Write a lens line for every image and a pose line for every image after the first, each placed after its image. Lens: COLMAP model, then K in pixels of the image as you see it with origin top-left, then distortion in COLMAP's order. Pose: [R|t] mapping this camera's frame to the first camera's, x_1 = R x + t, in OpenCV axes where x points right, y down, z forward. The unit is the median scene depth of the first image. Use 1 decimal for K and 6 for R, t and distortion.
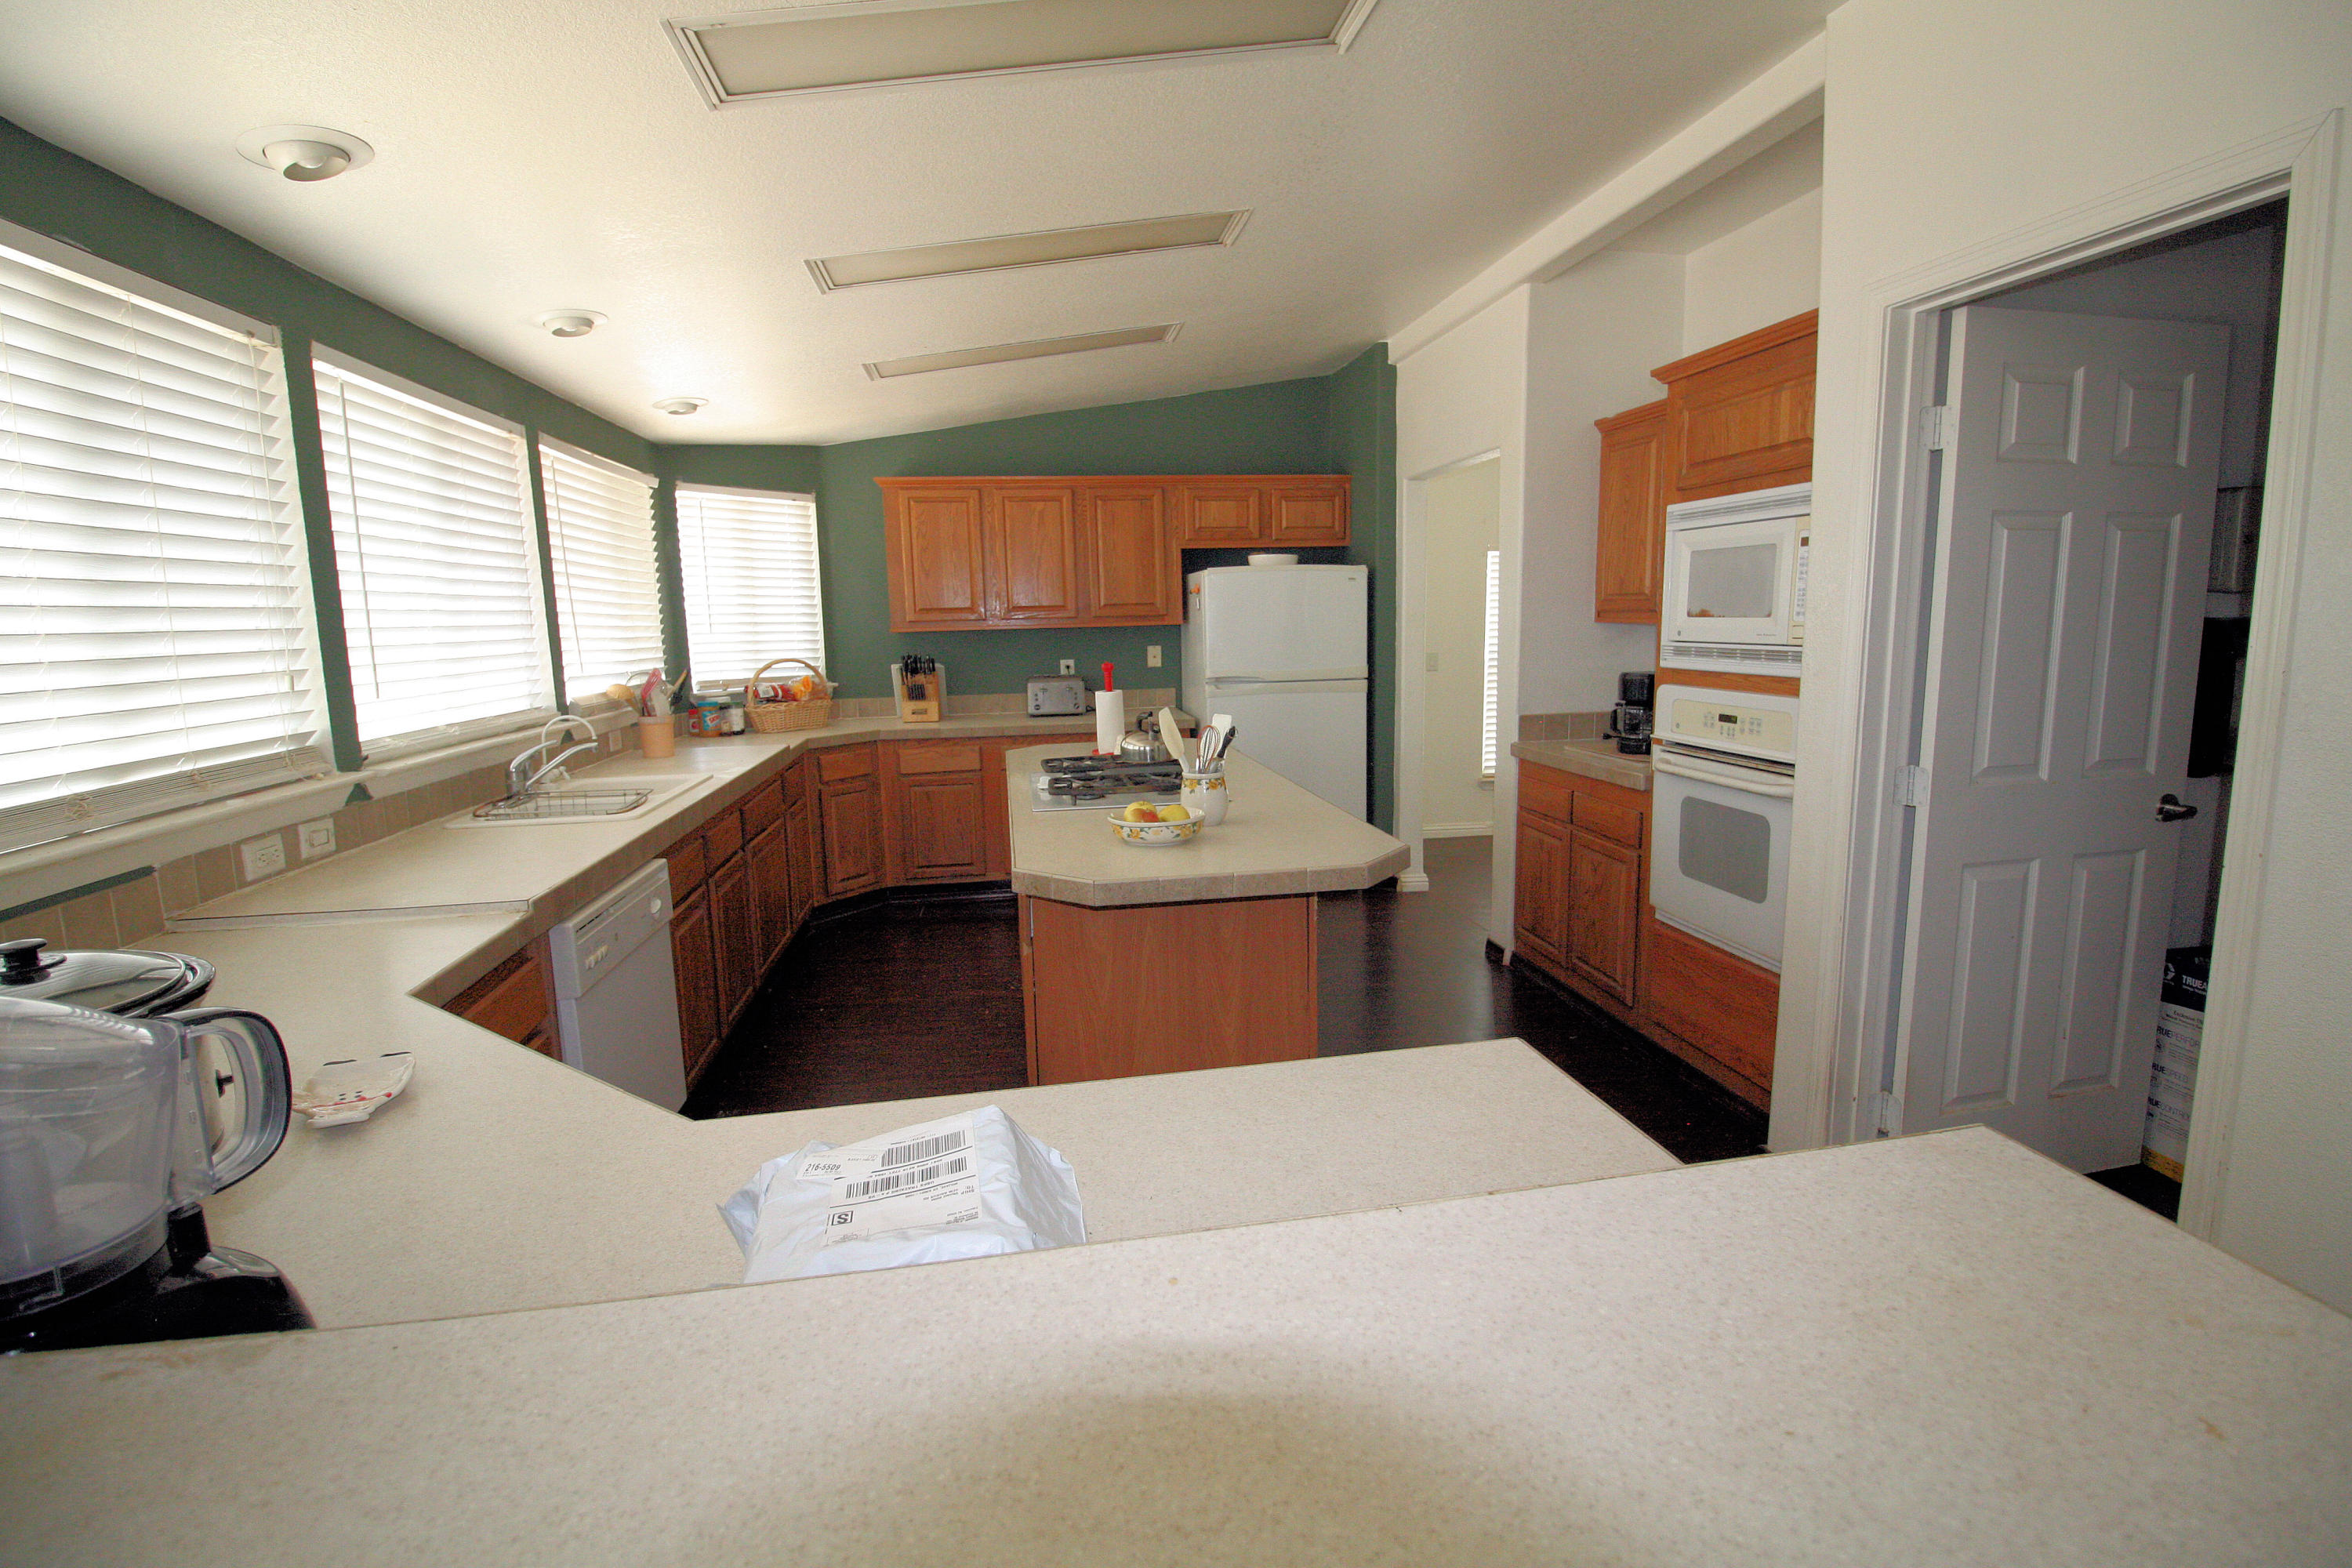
lens RADIAL K [[1099.7, 0, 1183.2], [0, 1099.7, 771.0], [0, 0, 1]] dist [0.003266, -0.011007]
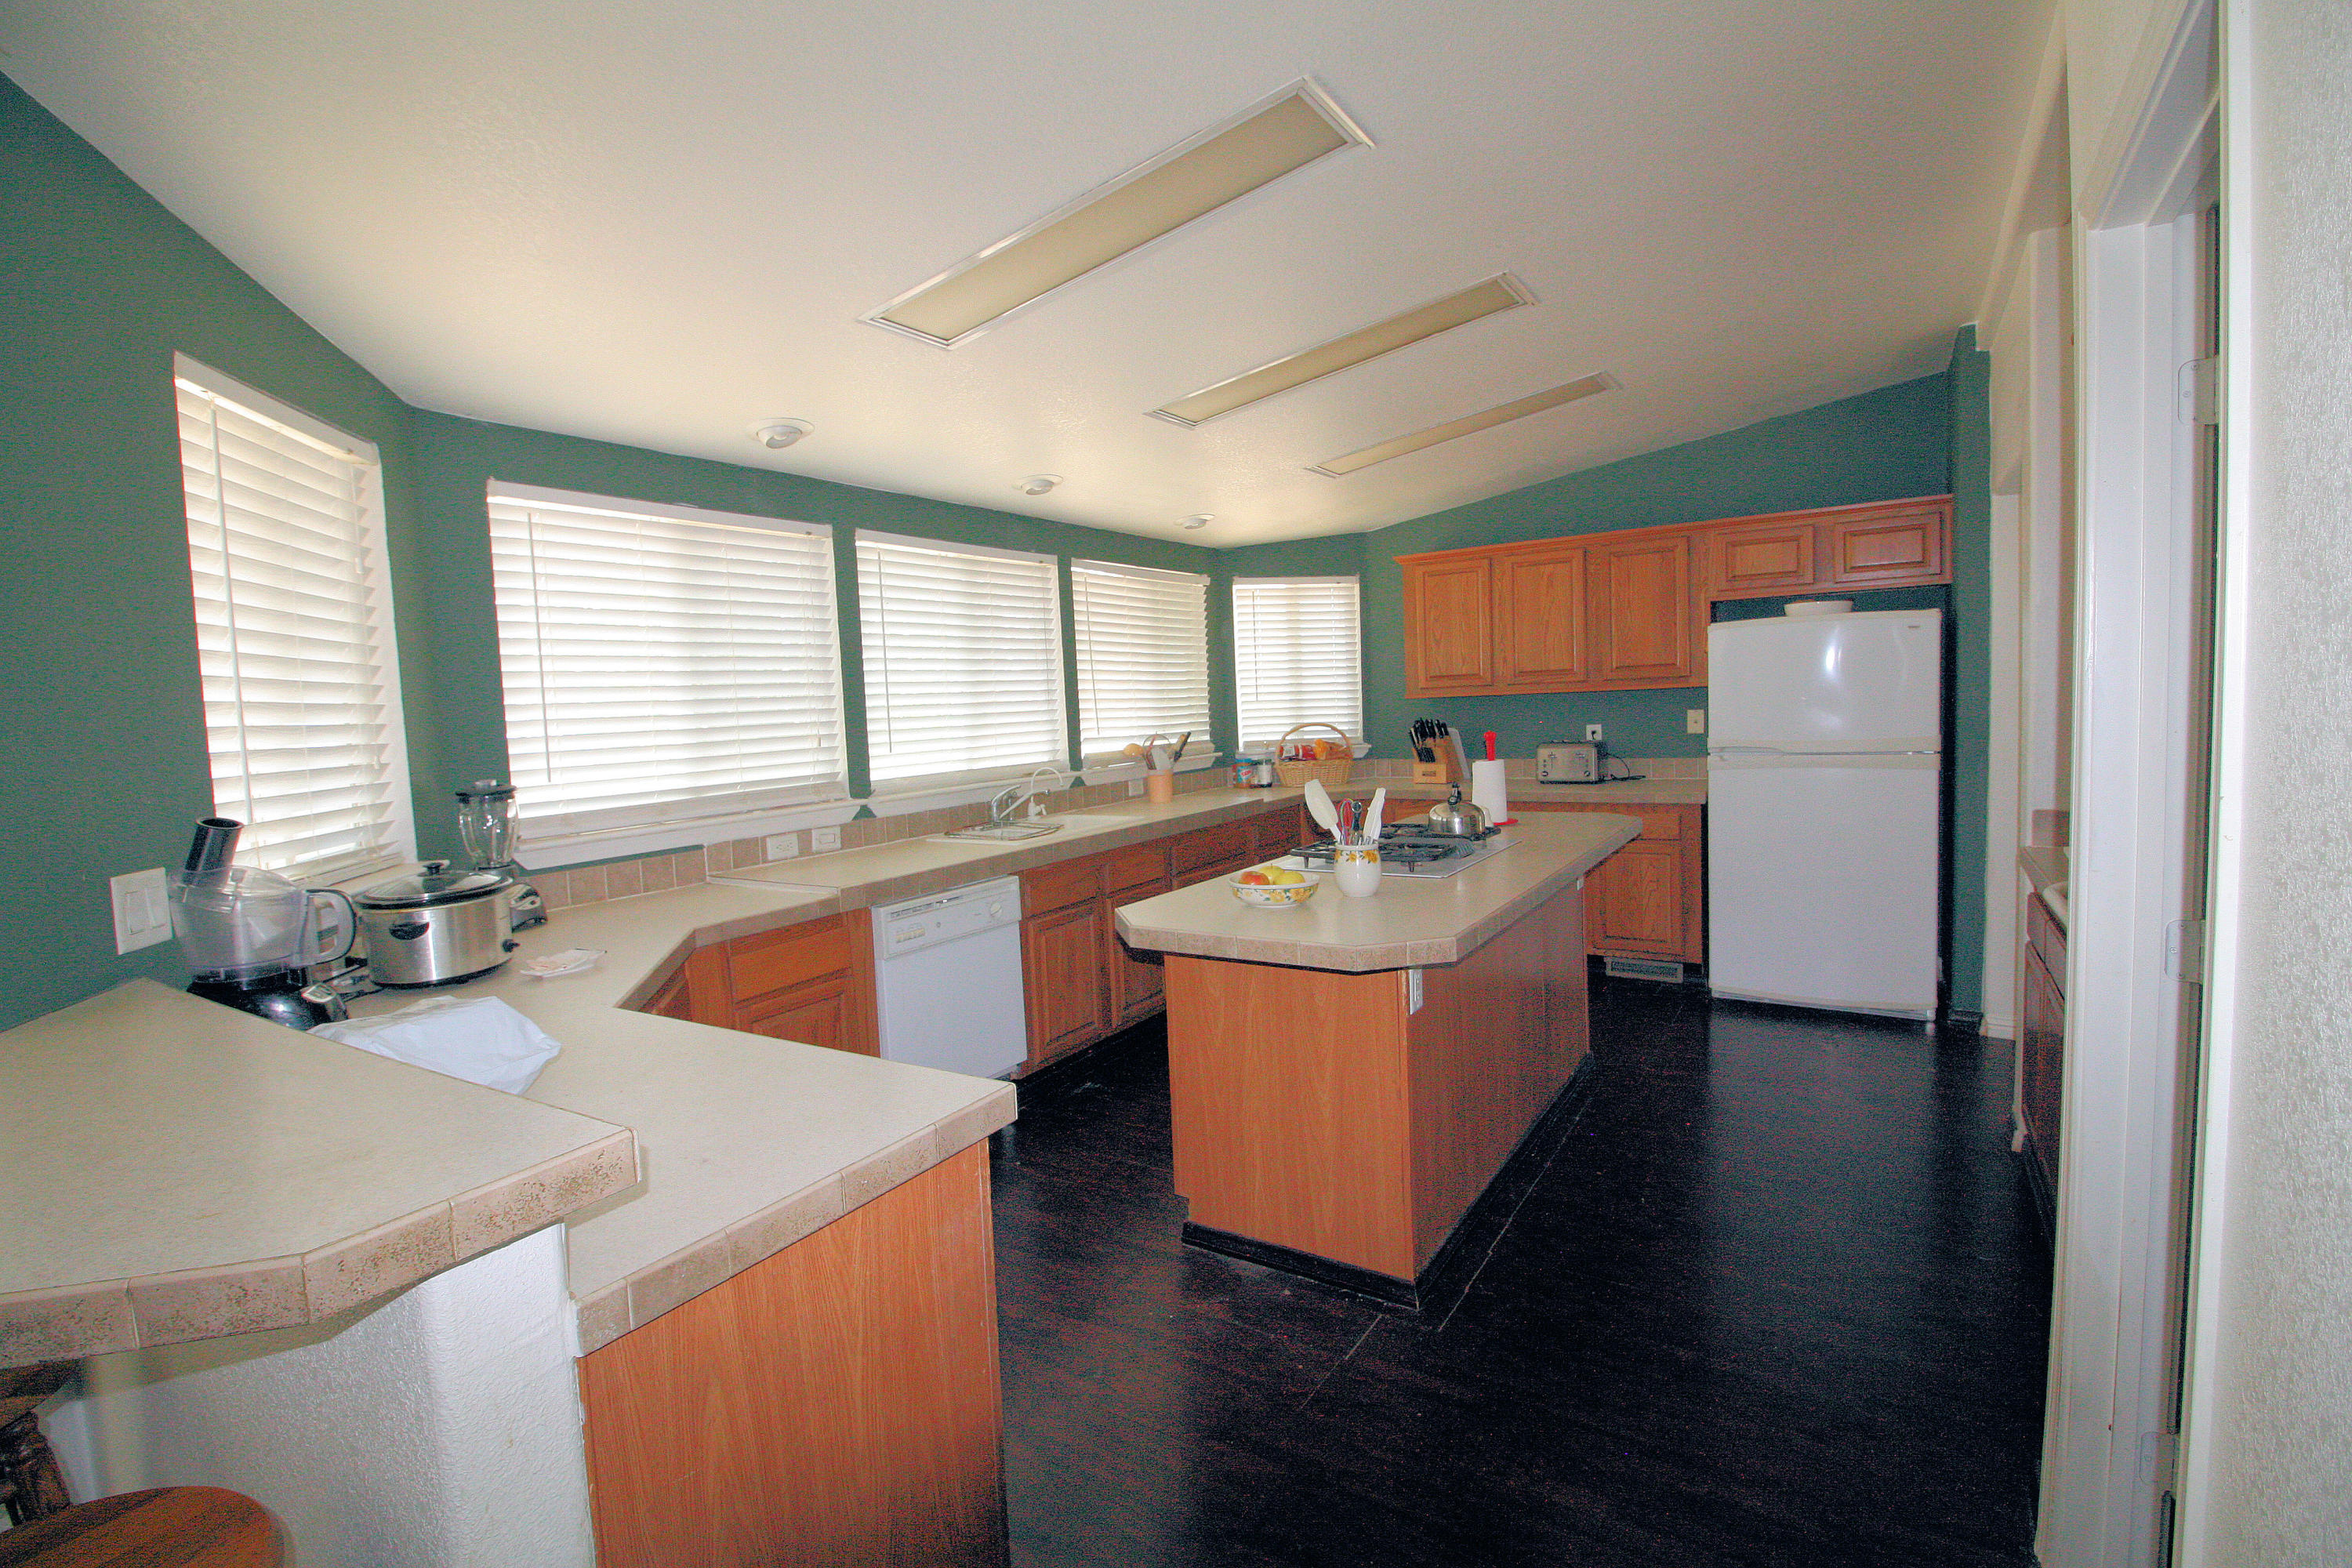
lens RADIAL K [[1099.7, 0, 1183.2], [0, 1099.7, 771.0], [0, 0, 1]] dist [0.003266, -0.011007]
pose [[0.743637, 0.035344, -0.667649, 0.307350], [-0.069018, 0.997325, -0.024076, -0.016138], [0.665012, 0.063984, 0.744087, 0.069287]]
